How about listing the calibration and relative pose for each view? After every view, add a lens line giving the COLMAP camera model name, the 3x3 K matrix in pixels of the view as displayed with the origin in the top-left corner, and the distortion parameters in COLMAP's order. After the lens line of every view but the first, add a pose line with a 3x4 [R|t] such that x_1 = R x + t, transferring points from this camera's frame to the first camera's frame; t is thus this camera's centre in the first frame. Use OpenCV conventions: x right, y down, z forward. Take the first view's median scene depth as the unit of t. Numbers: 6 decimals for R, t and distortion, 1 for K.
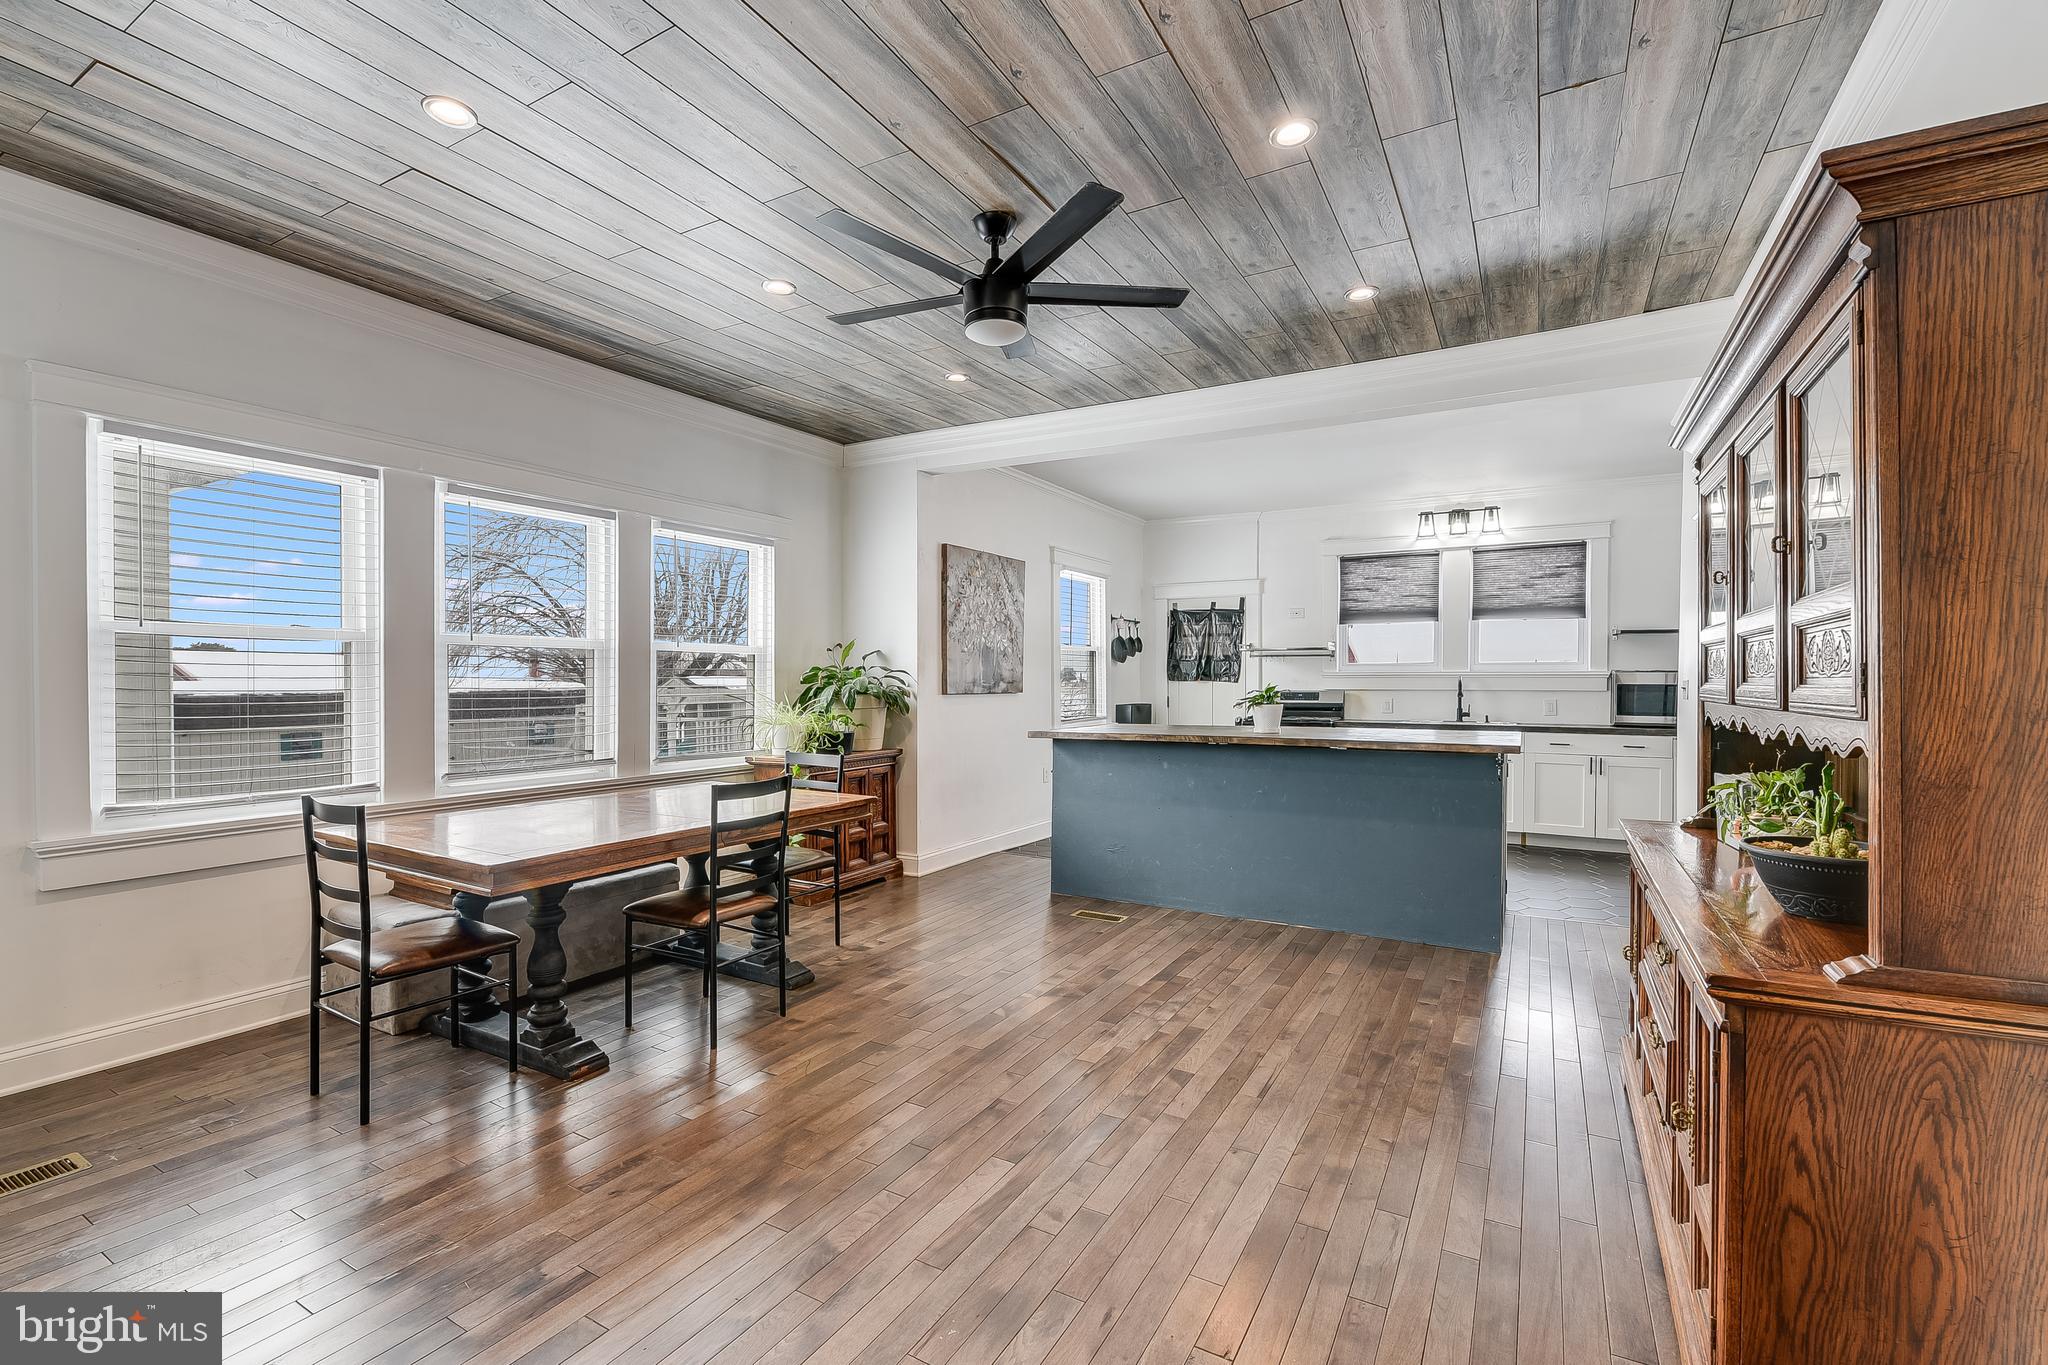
lens RADIAL K [[875.1, 0, 1013.8], [0, 875.1, 695.5], [0, 0, 1]] dist [0.011028, -0.002424]
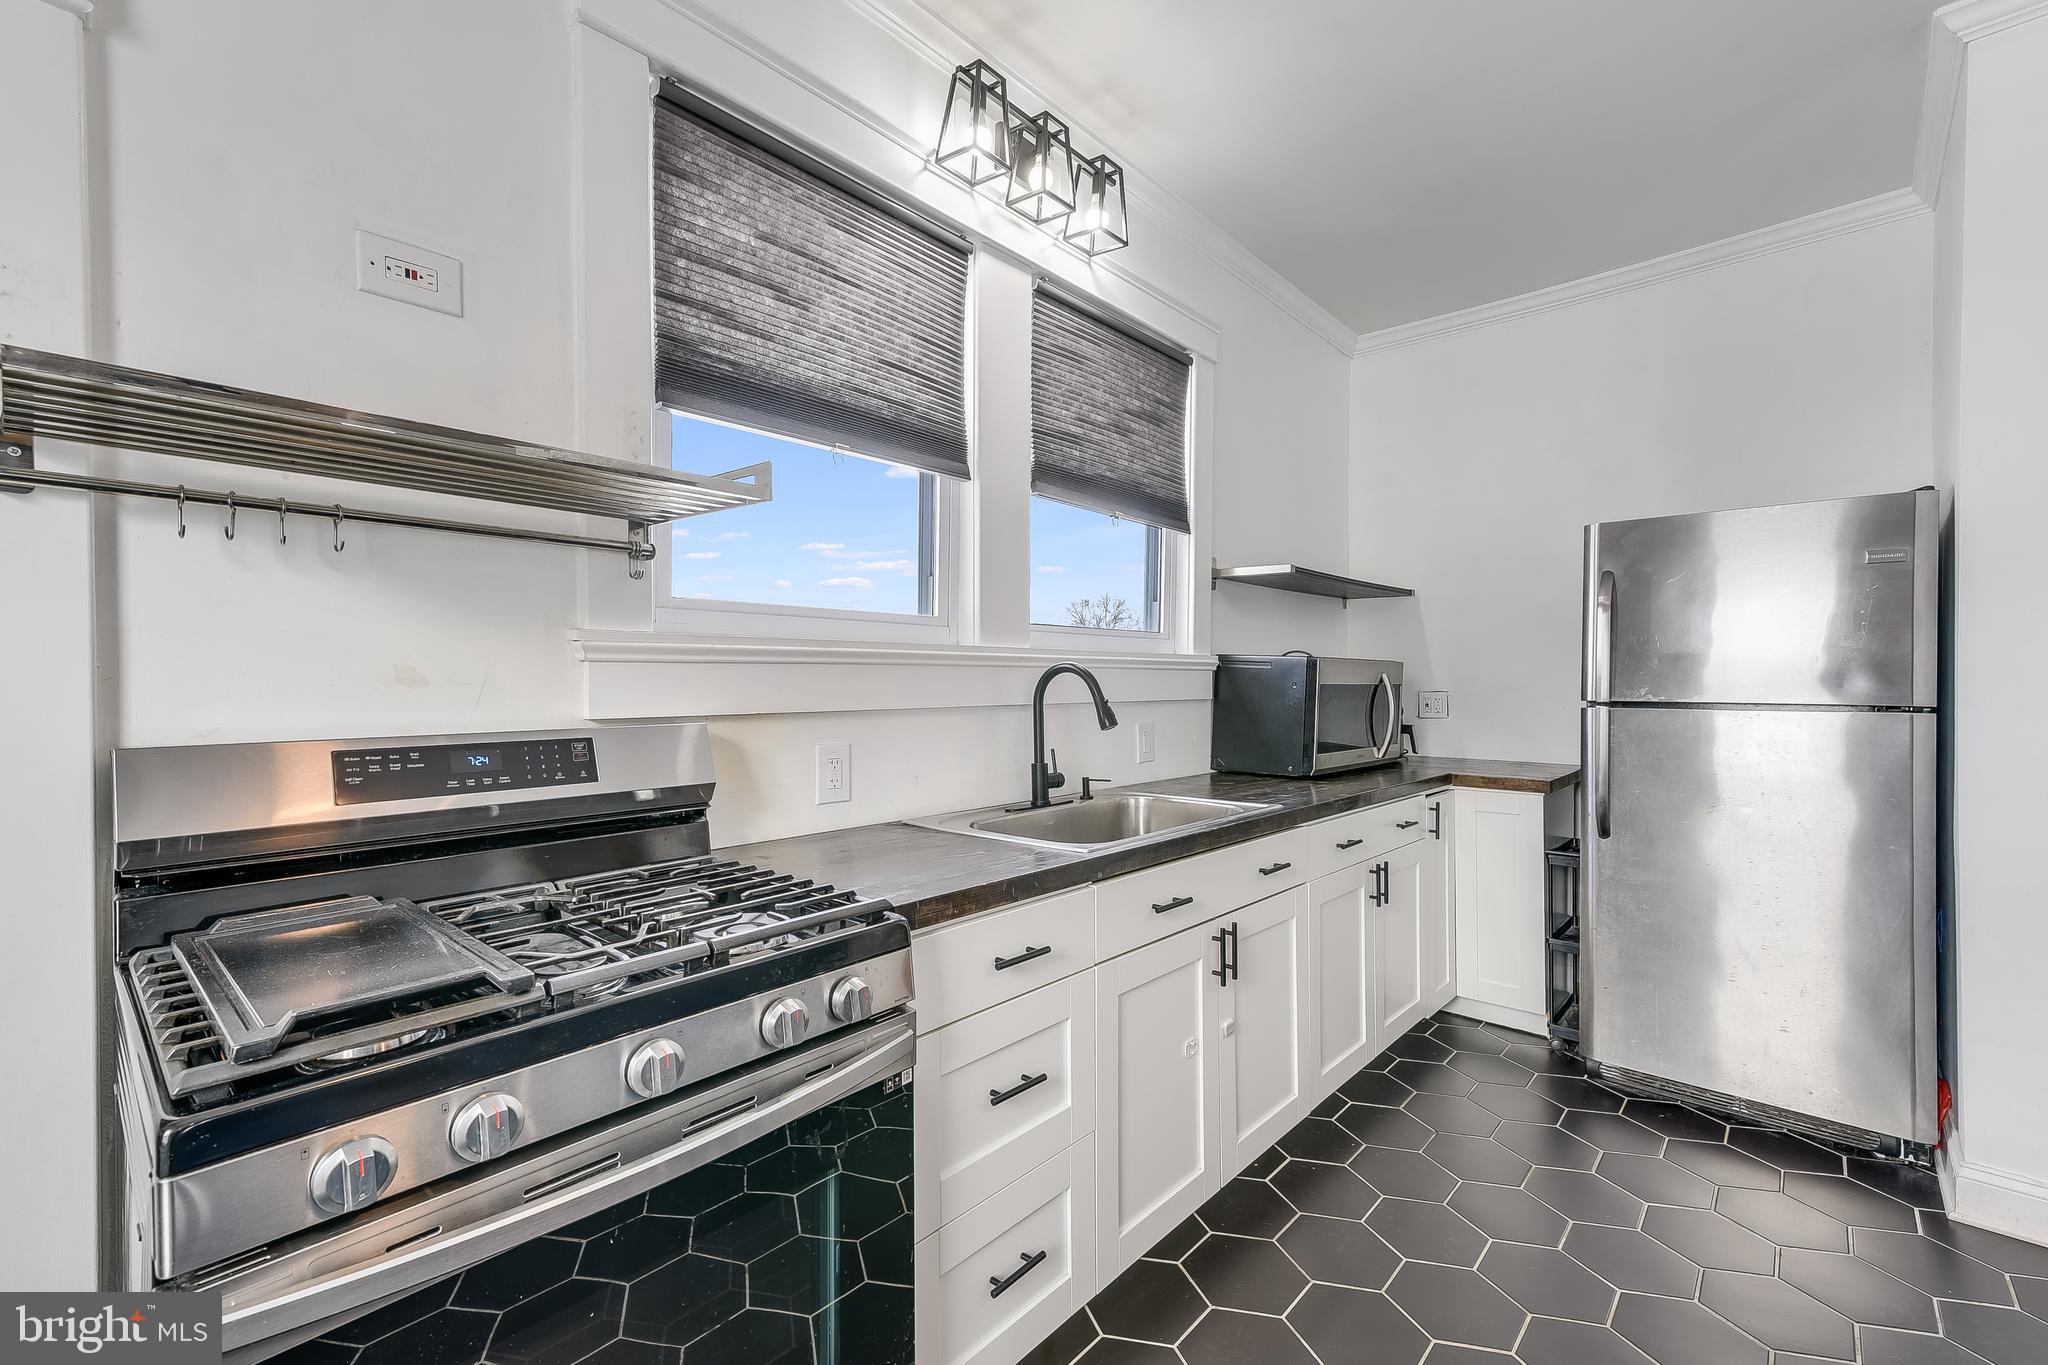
lens RADIAL K [[875.1, 0, 1031.4], [0, 875.1, 687.1], [0, 0, 1]] dist [0.011028, -0.002424]
pose [[0.213032, -0.005865, 0.977028, 0.203733], [0.016950, 0.999854, 0.002307, -0.014963], [-0.976898, 0.016069, 0.213100, 0.947142]]
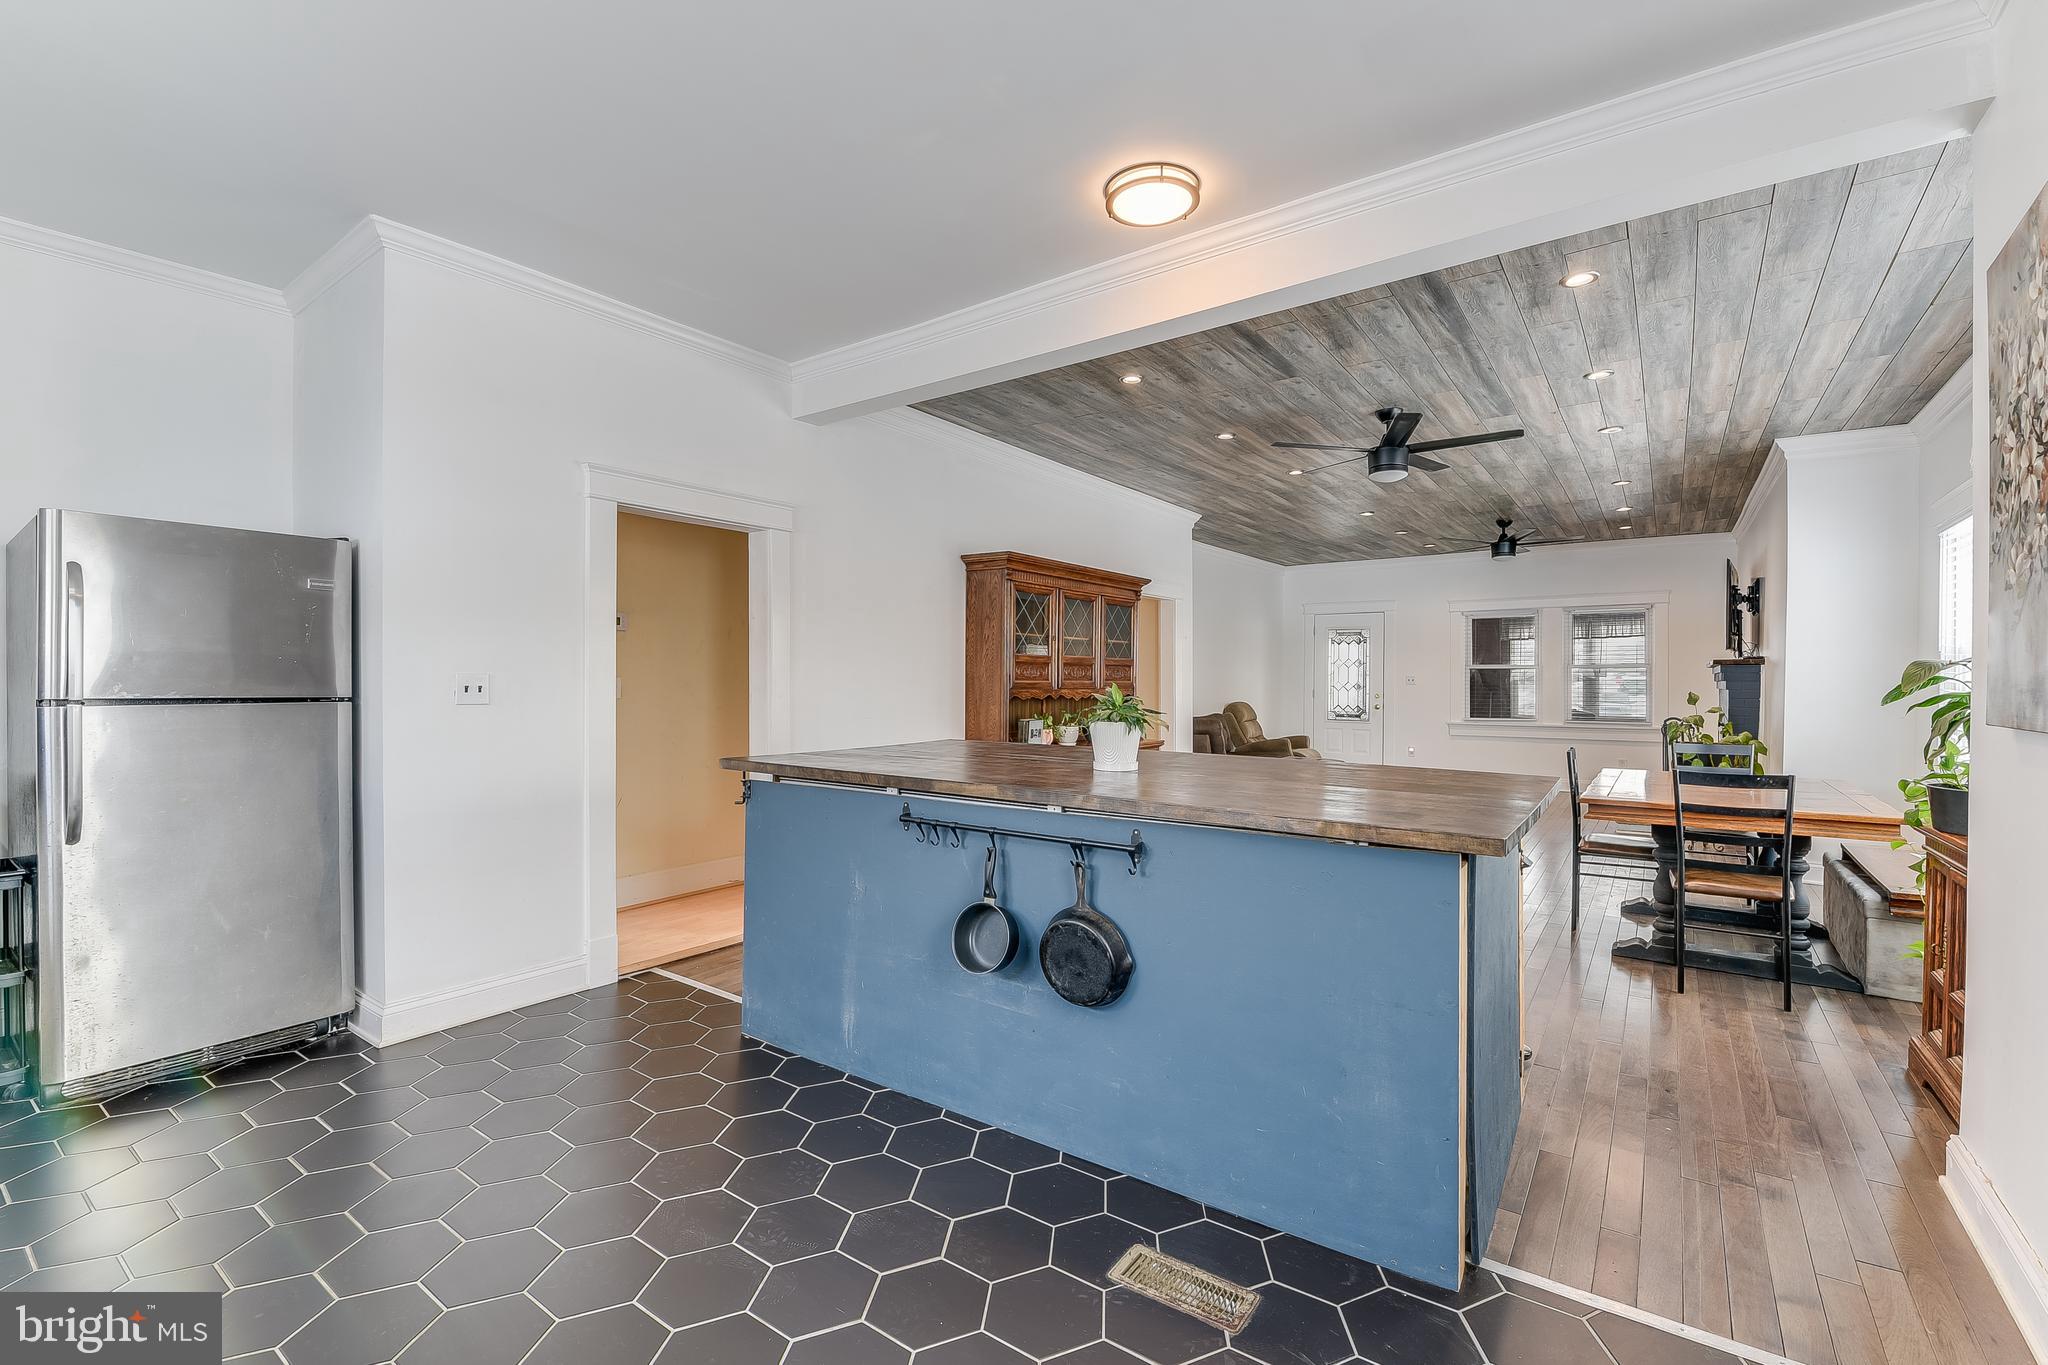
lens RADIAL K [[882.7, 0, 1012.3], [0, 882.7, 678.6], [0, 0, 1]] dist [-0.014371, -0.001753]
pose [[-0.994494, -0.005033, 0.104672, 0.207080], [-0.003109, 0.999823, 0.018541, -0.019848], [-0.104747, 0.018113, -0.994334, 1.093278]]
